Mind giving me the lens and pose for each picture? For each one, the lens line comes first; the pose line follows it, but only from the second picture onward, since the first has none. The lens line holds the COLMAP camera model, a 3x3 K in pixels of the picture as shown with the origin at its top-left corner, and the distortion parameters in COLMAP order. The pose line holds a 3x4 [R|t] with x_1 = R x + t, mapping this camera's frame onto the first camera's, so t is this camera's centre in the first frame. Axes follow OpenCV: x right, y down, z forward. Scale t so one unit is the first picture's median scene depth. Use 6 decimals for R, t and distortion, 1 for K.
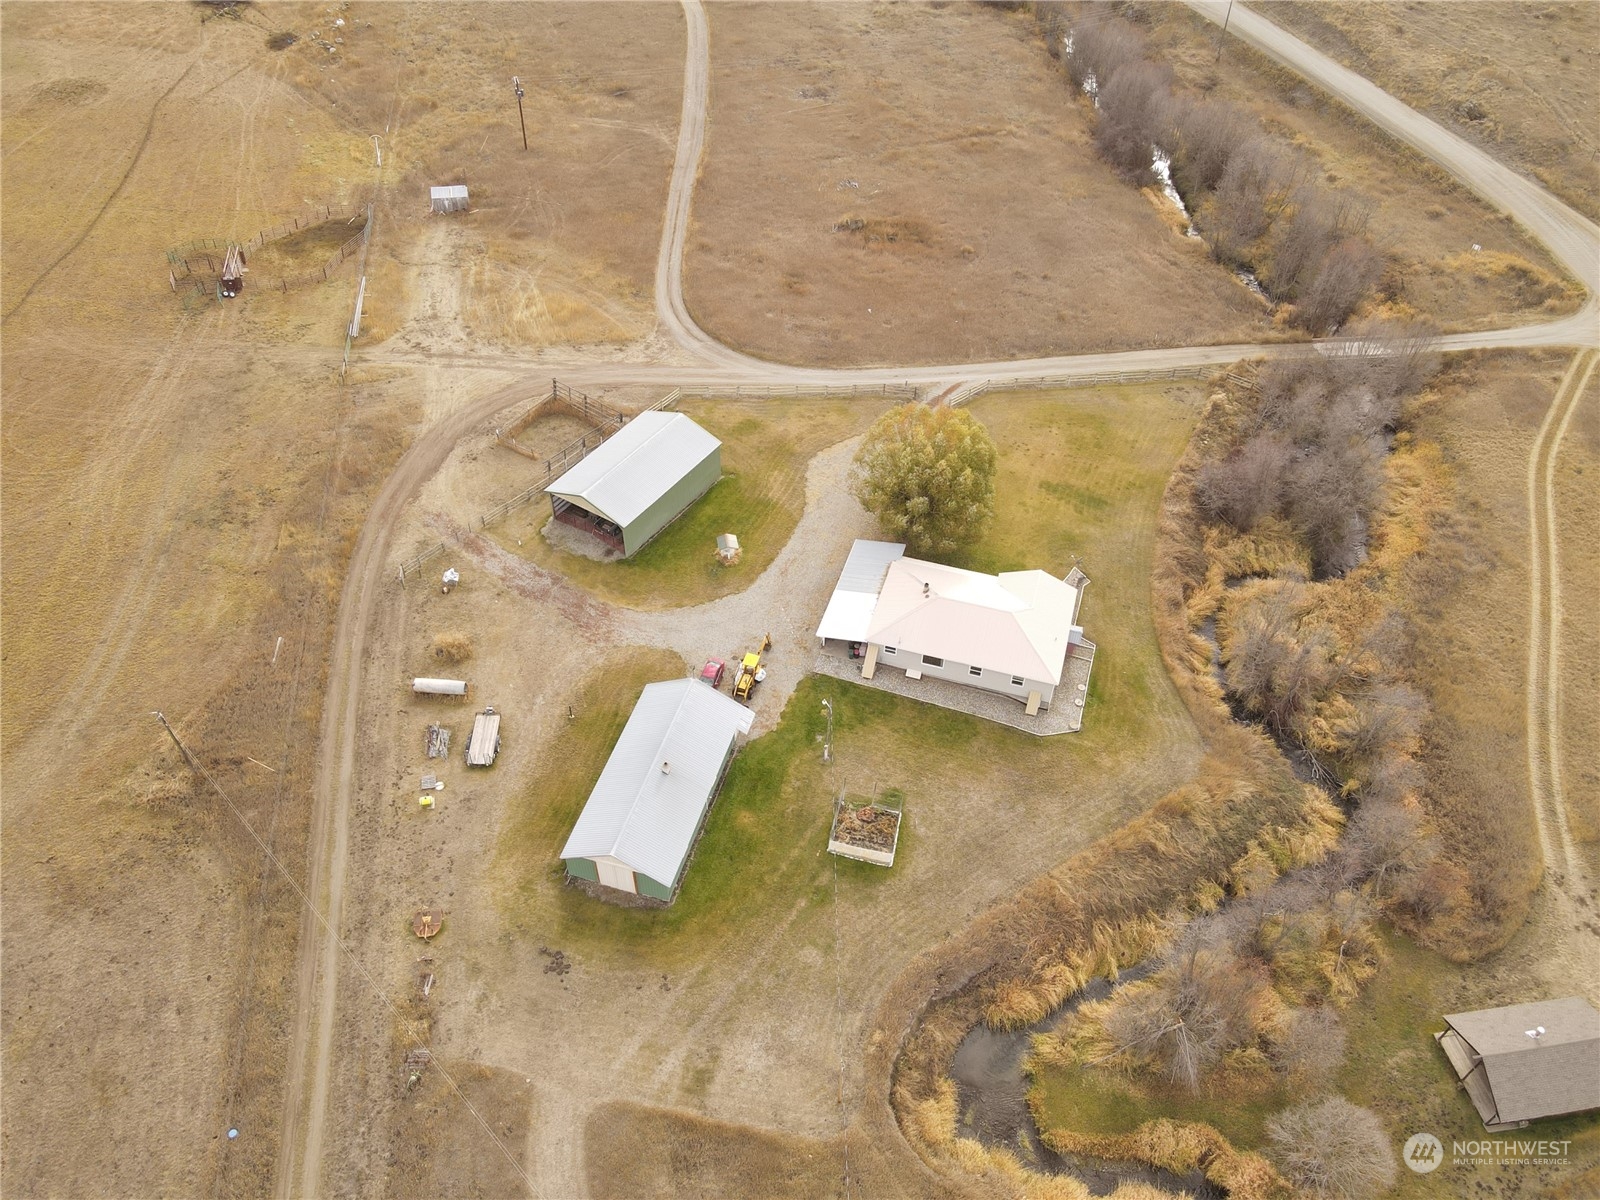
lens RADIAL K [[1148.6, 0, 800.0], [0, 1148.6, 600.0], [0, 0, 1]] dist [0.000397, -0.000269]
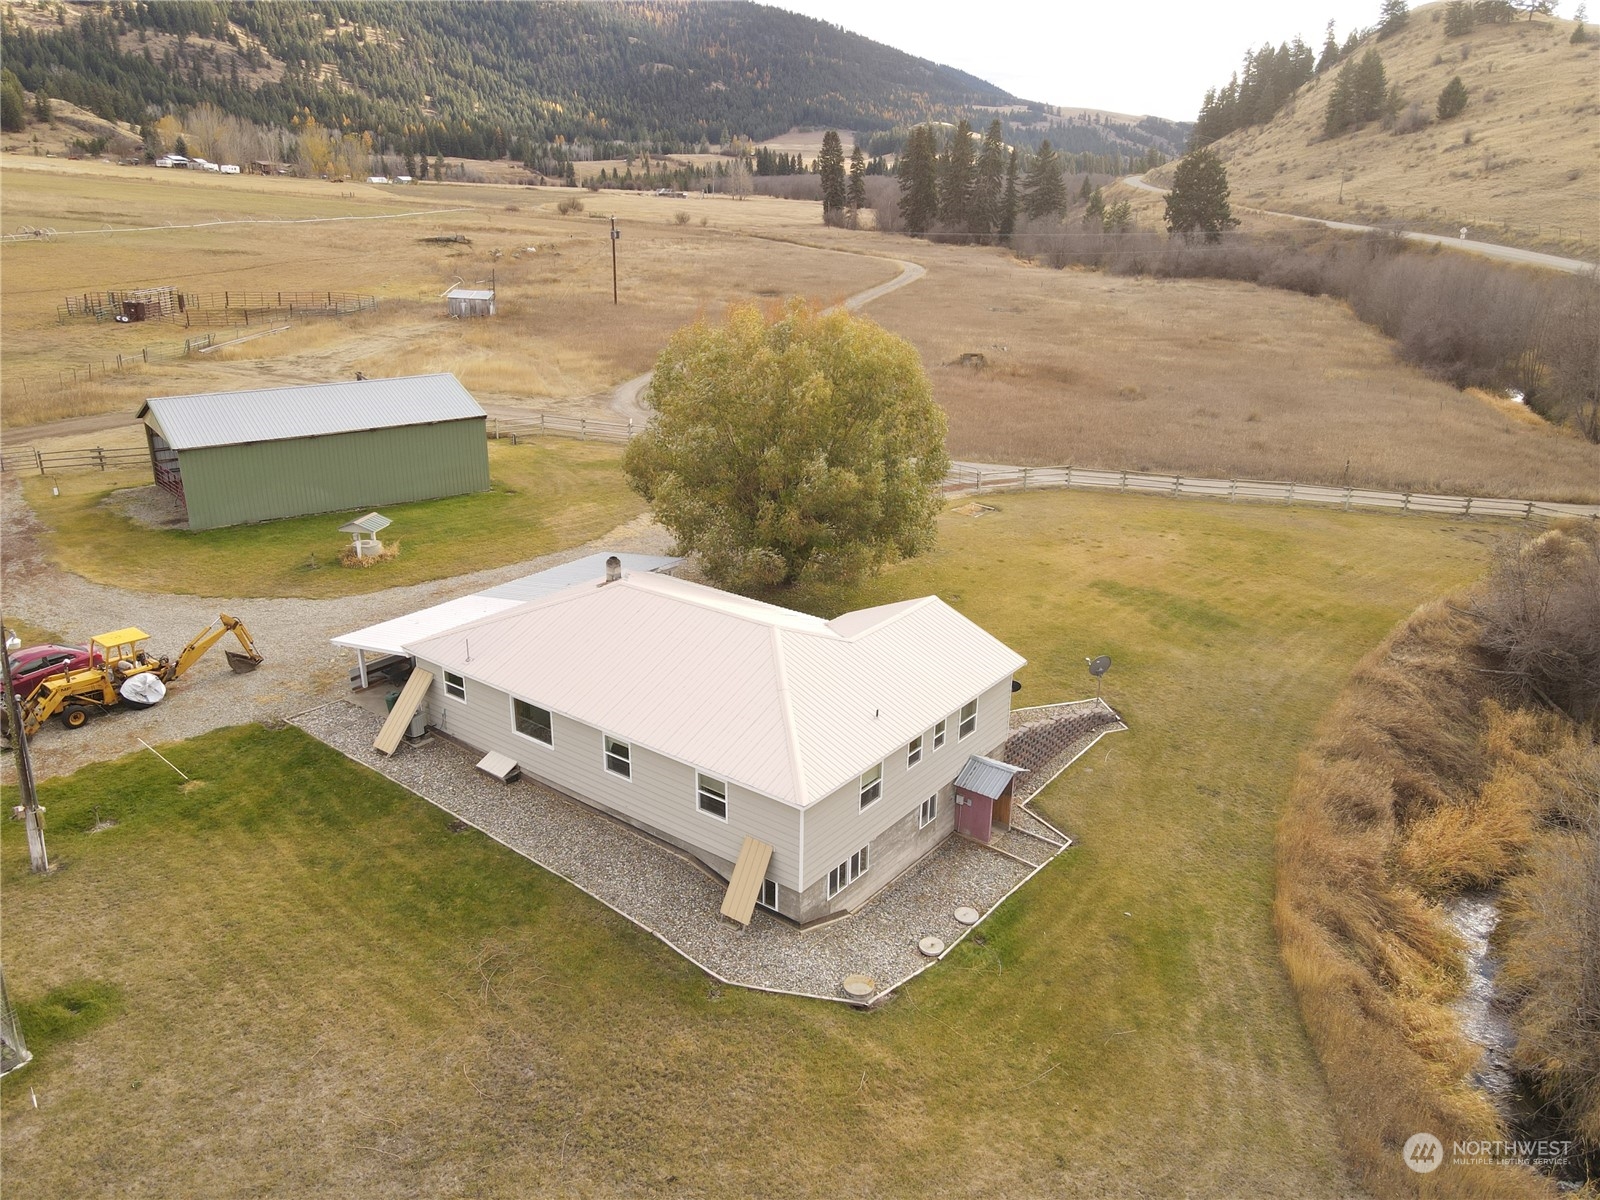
lens RADIAL K [[1167.8, 0, 795.7], [0, 1167.8, 595.1], [0, 0, 1]] dist [0.019510, -0.001518]
pose [[0.936808, 0.113756, -0.330834, 0.299789], [-0.244093, 0.889979, -0.385171, 0.134420], [0.250620, 0.441586, 0.861506, 0.673793]]
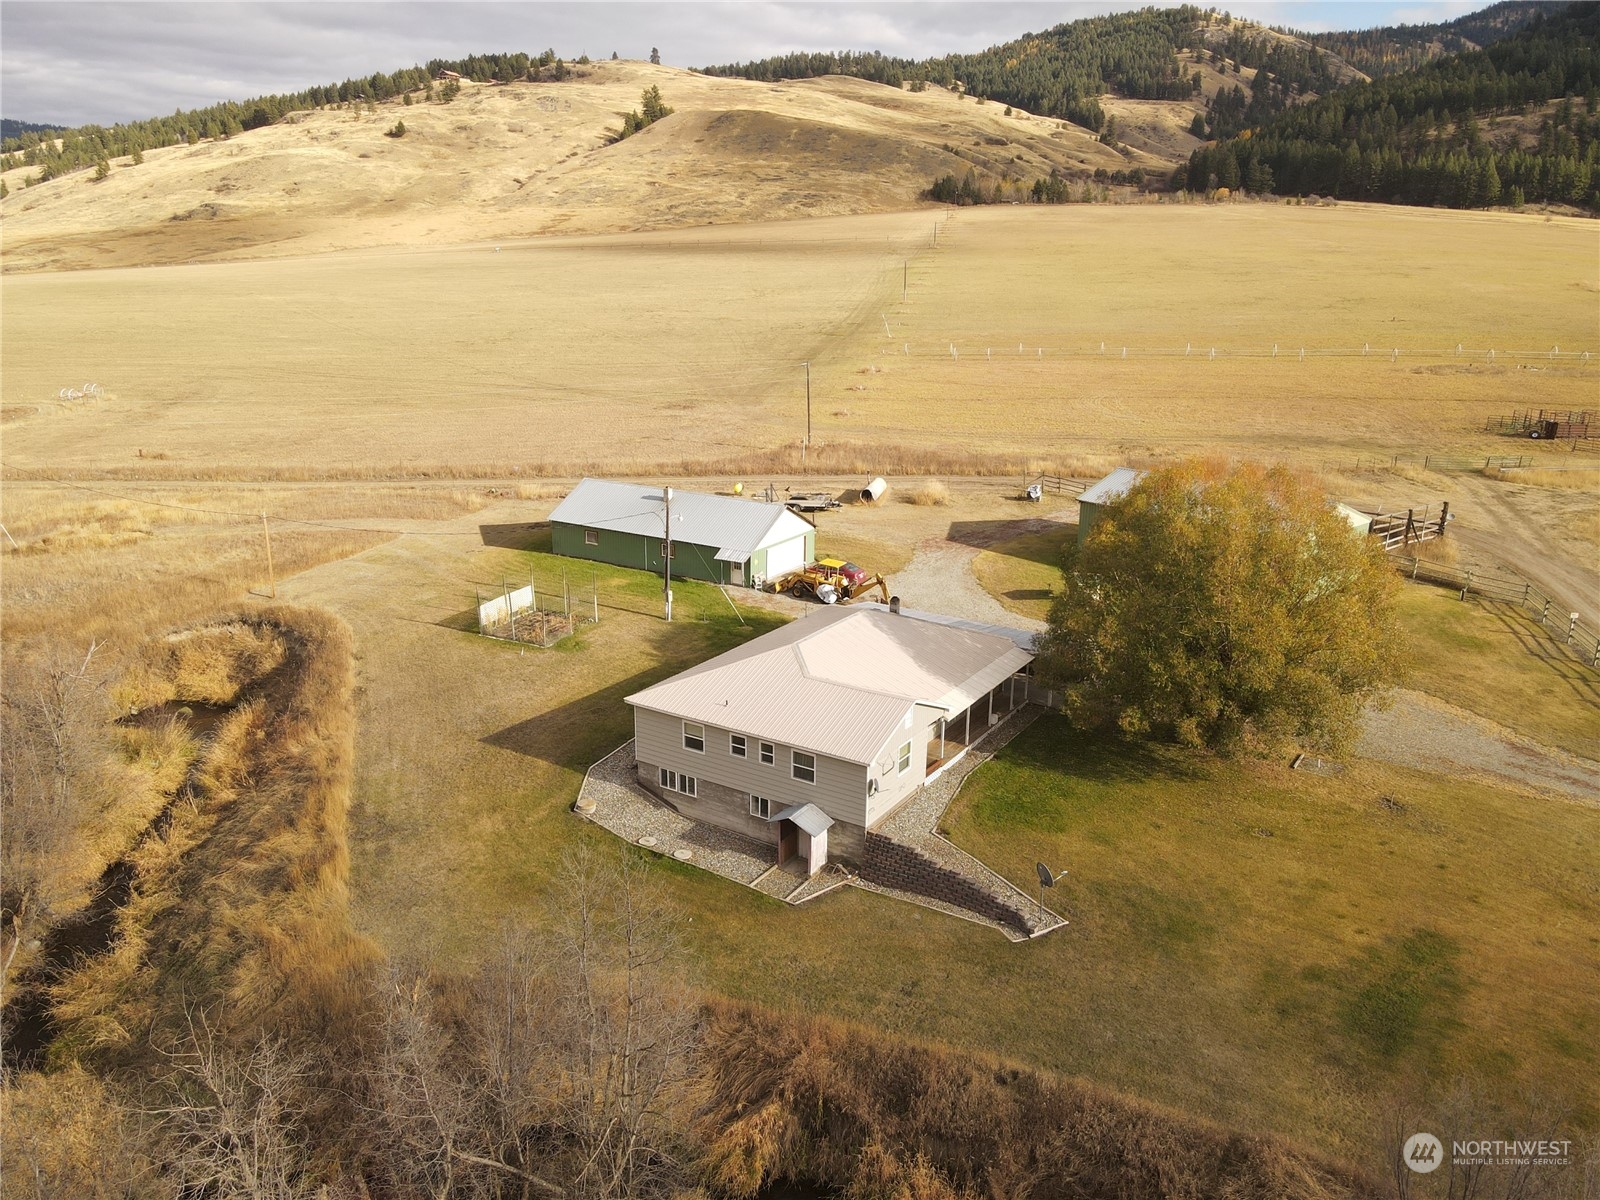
lens RADIAL K [[1167.8, 0, 795.7], [0, 1167.8, 595.1], [0, 0, 1]] dist [0.019510, -0.001518]
pose [[-0.256767, 0.260108, -0.930814, 0.639071], [-0.690945, 0.624011, 0.364973, -0.186183], [0.675771, 0.736854, 0.019495, 0.951128]]
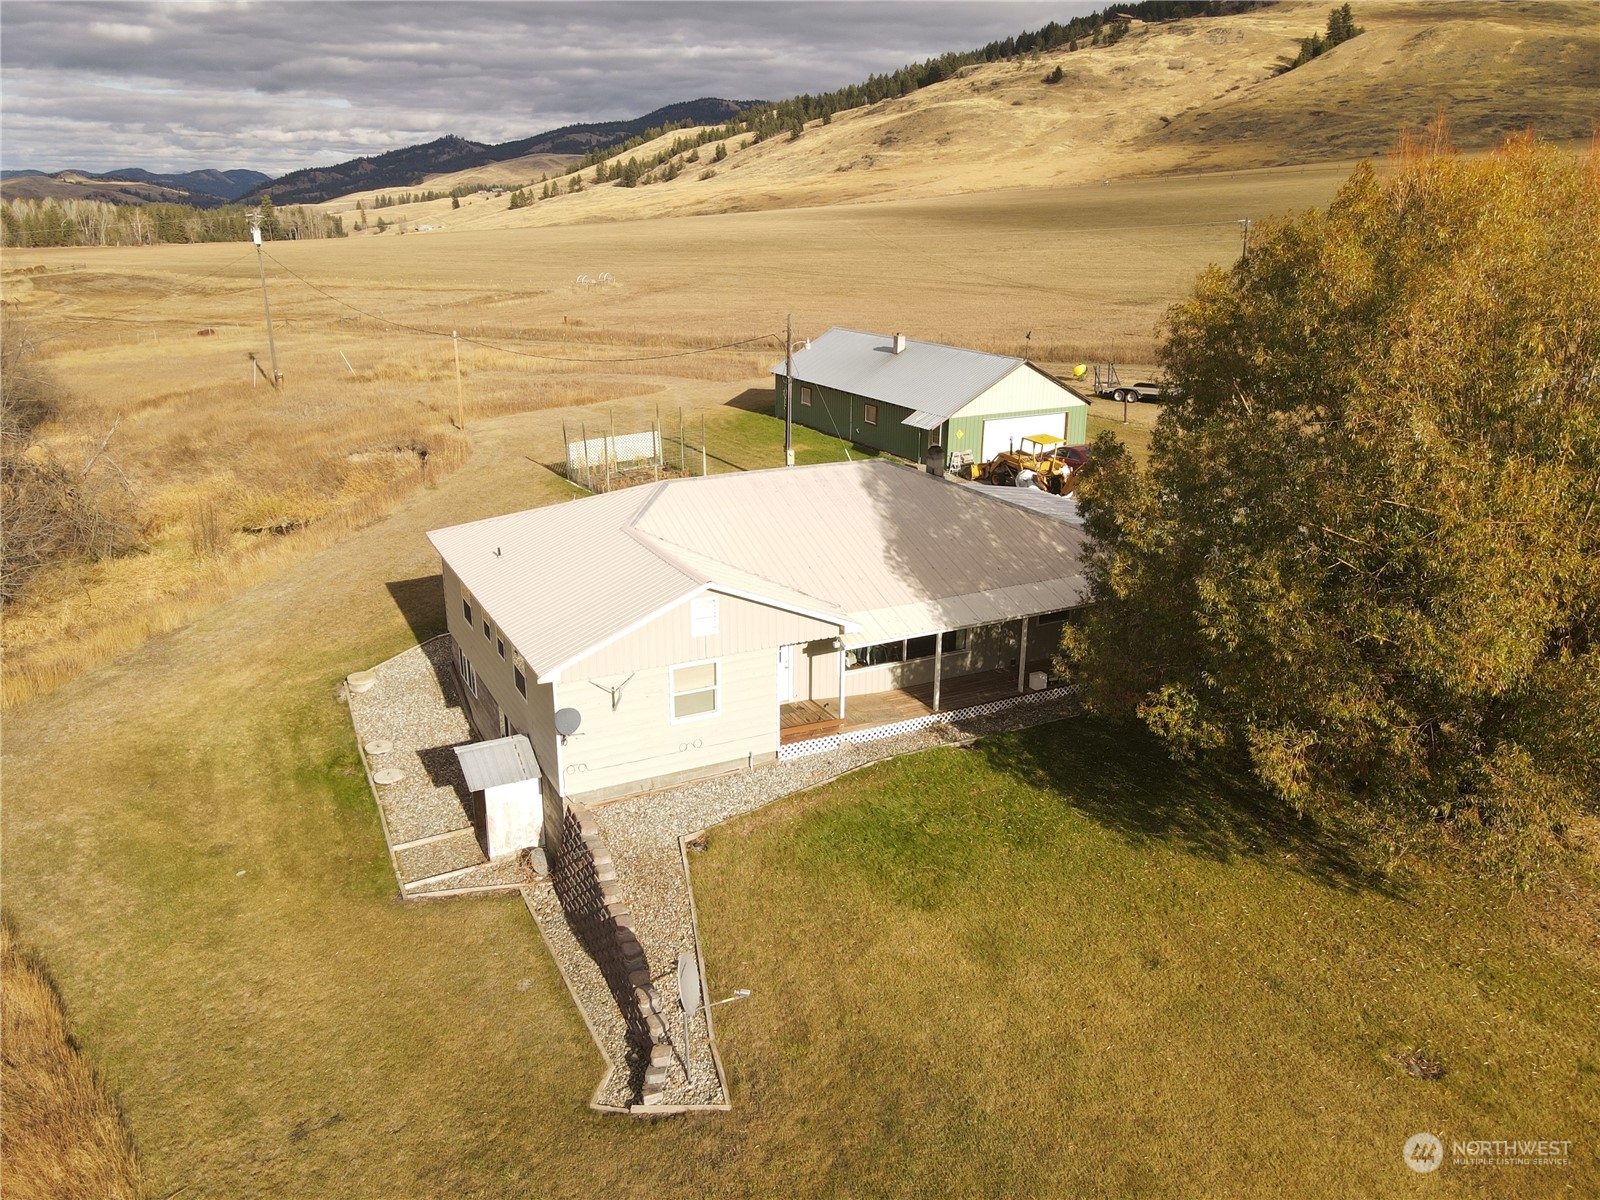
lens RADIAL K [[1167.8, 0, 795.7], [0, 1167.8, 595.1], [0, 0, 1]] dist [0.019510, -0.001518]
pose [[-0.711746, 0.209508, -0.670466, 0.360850], [-0.502600, 0.514915, 0.694446, -0.198196], [0.490725, 0.831245, -0.261190, 1.093362]]
